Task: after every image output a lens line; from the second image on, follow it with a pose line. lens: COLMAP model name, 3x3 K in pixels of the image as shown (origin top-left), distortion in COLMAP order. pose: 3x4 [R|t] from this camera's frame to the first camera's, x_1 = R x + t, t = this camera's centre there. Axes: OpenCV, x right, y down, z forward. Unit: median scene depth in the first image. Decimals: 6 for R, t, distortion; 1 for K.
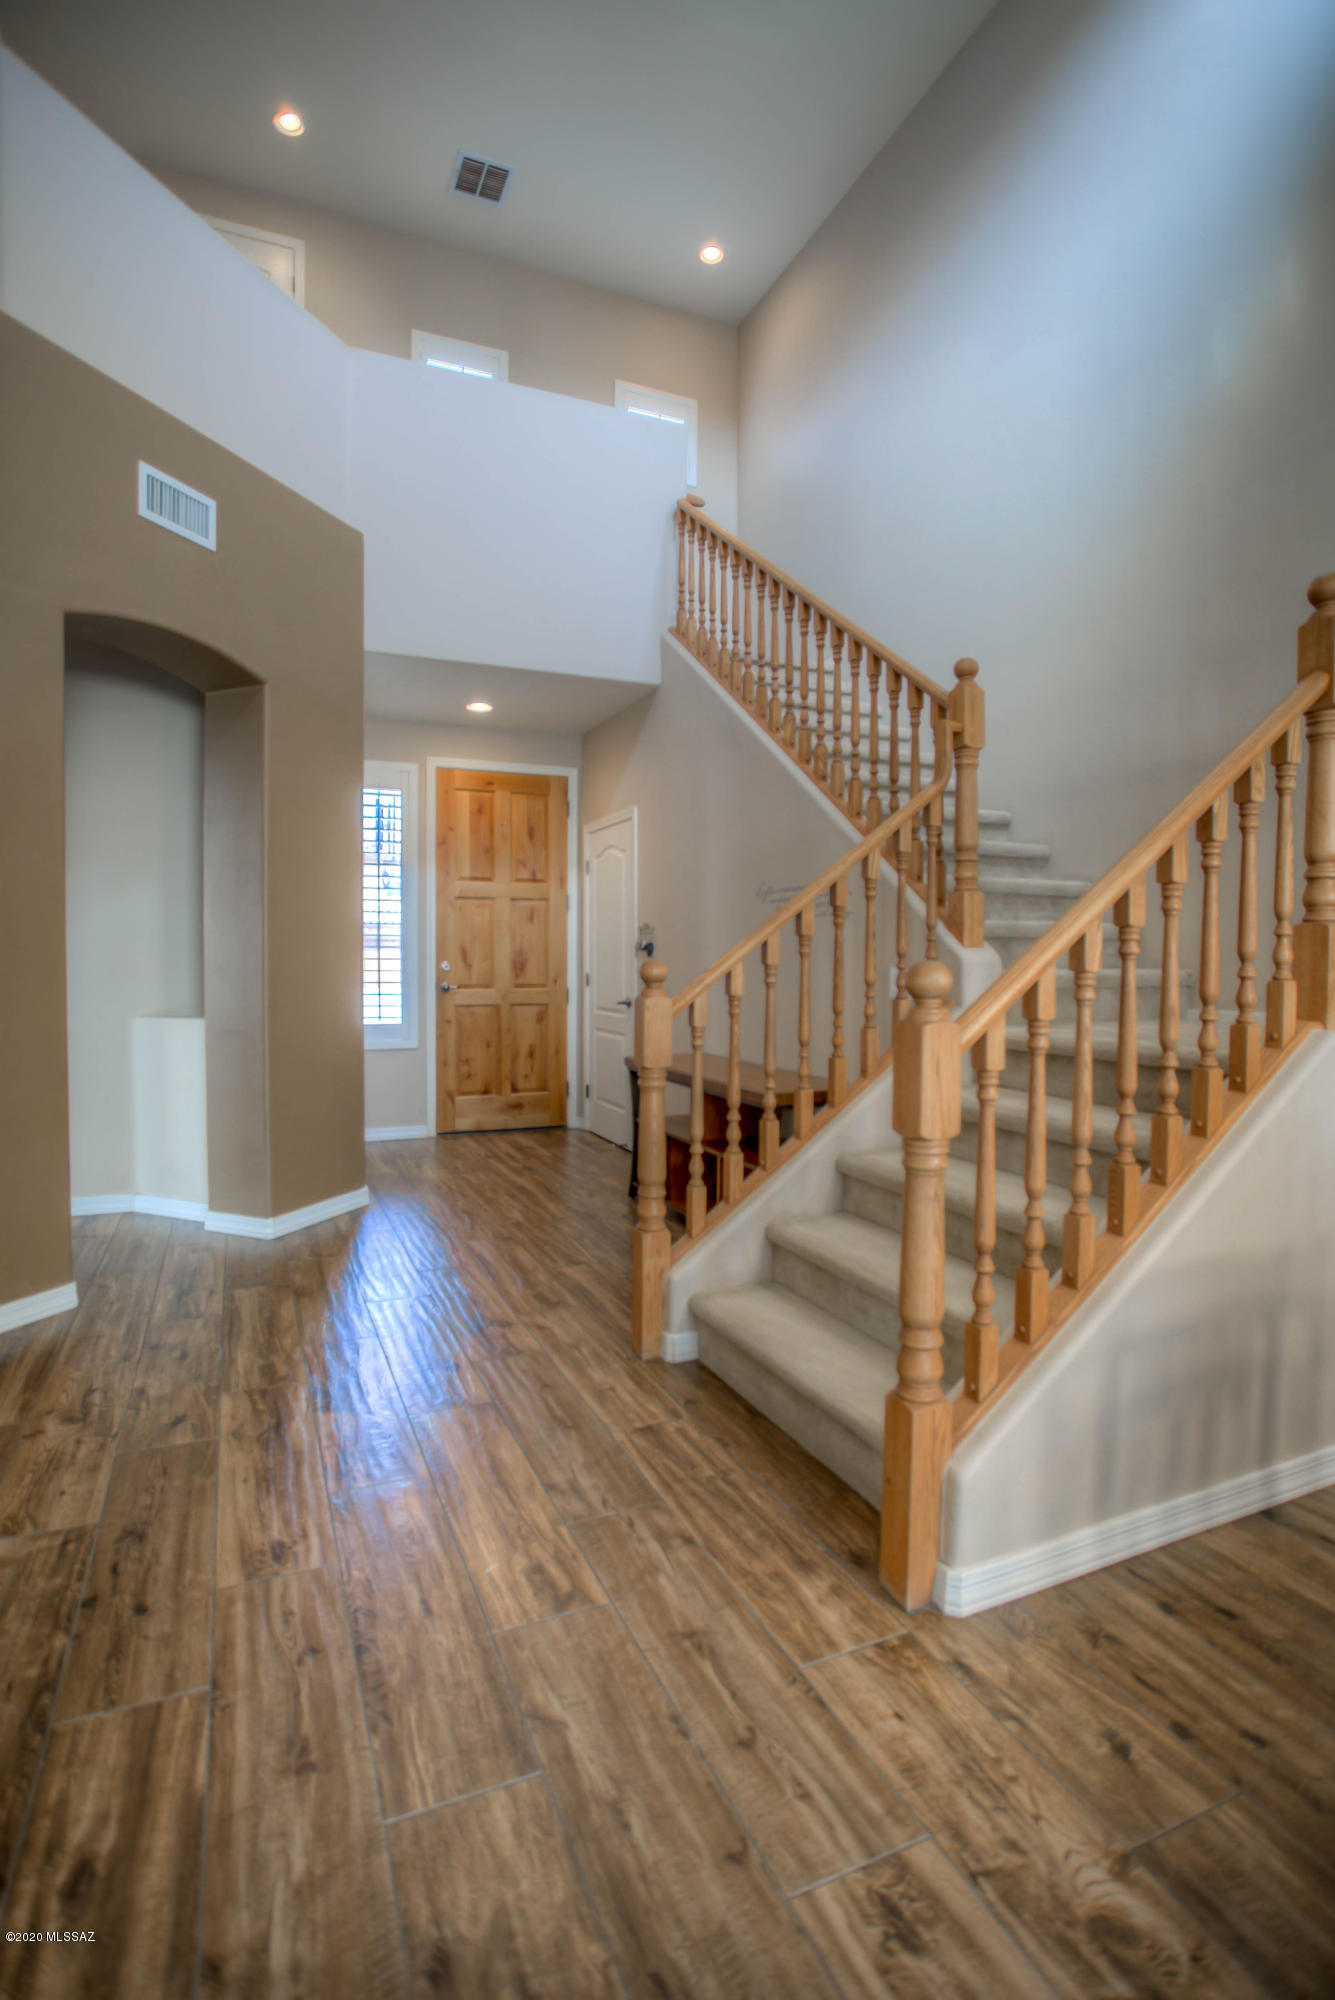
lens RADIAL K [[980.8, 0, 671.9], [0, 980.8, 974.3], [0, 0, 1]] dist [-0.057200, 0.026898]
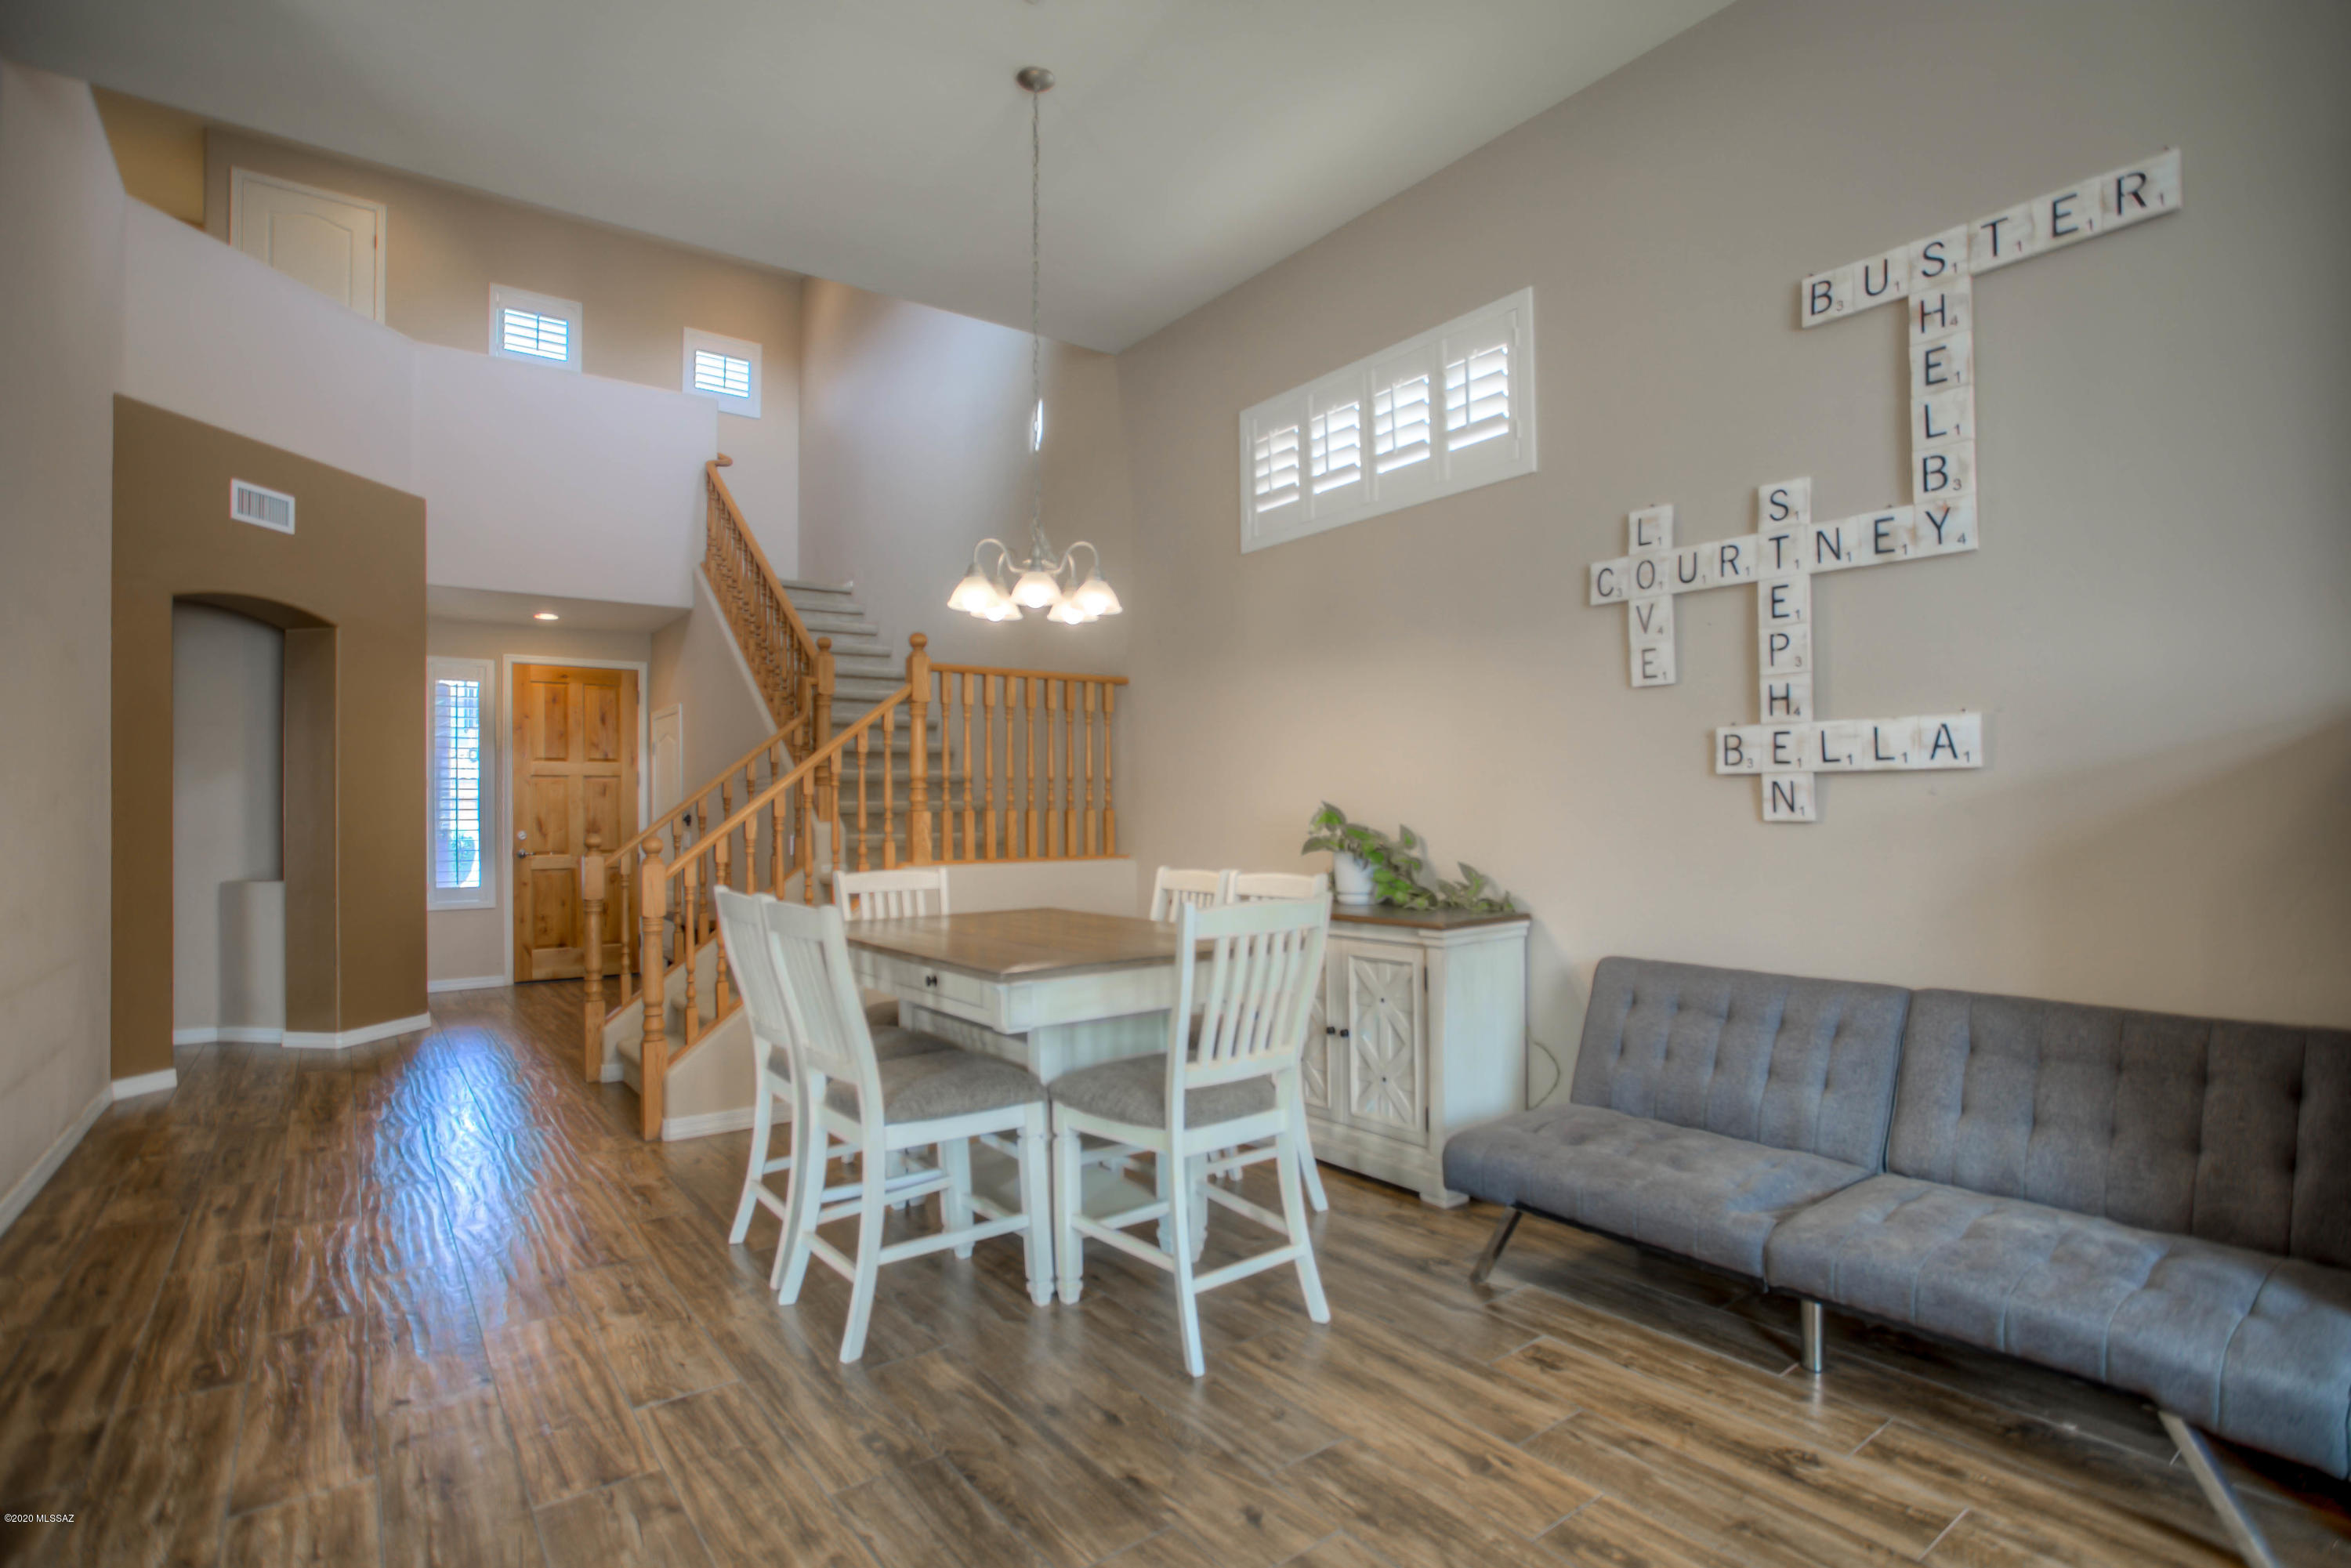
lens RADIAL K [[1174.6, 0, 1176.6], [0, 1174.6, 796.5], [0, 0, 1]] dist [-0.055079, 0.024696]
pose [[0.978497, -0.009001, 0.206066, 0.240557], [0.015627, 0.999411, -0.030552, -0.000523], [-0.205669, 0.033116, 0.978061, -0.486140]]
